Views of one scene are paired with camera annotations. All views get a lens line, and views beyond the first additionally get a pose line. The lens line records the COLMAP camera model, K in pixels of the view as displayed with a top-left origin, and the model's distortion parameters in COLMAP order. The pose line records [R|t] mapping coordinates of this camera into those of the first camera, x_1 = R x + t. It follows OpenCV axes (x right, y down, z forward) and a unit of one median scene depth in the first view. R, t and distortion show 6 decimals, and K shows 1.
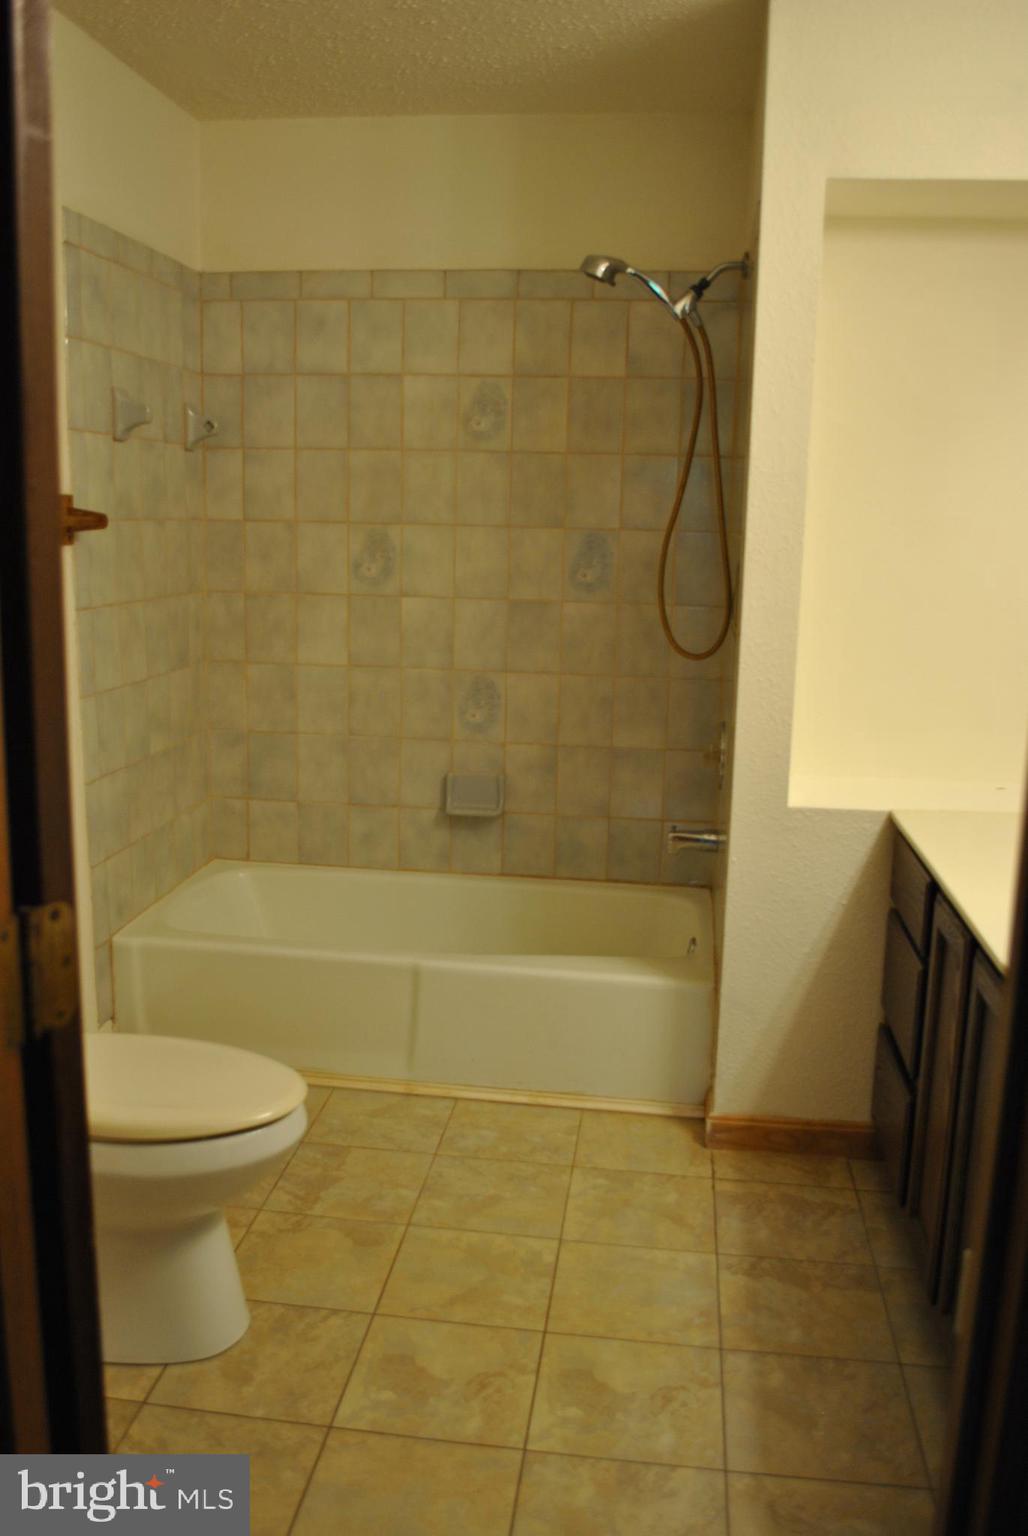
lens RADIAL K [[1334.6, 0, 514.0], [0, 1334.6, 768.0], [0, 0, 1]] dist [-0.078441, 0.017750]
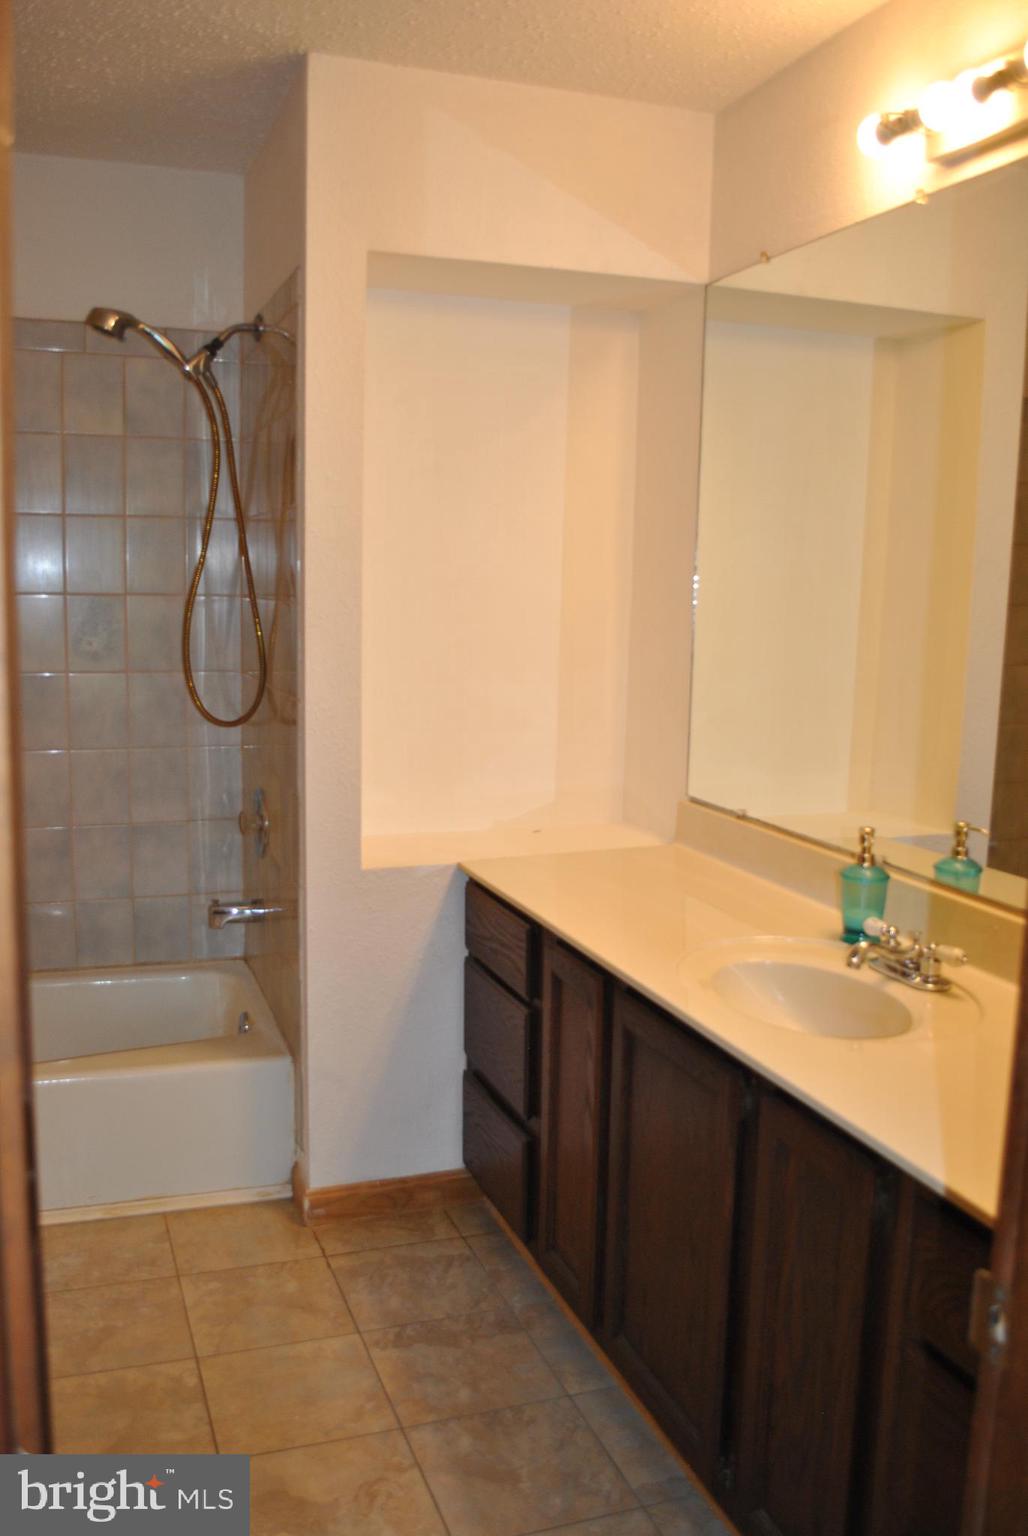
lens RADIAL K [[1334.6, 0, 514.0], [0, 1334.6, 768.0], [0, 0, 1]] dist [-0.078441, 0.017750]
pose [[0.892976, -0.070826, 0.444498, -0.137114], [0.087941, 0.995964, -0.017974, -0.019283], [-0.441430, 0.055140, 0.895600, 0.050329]]
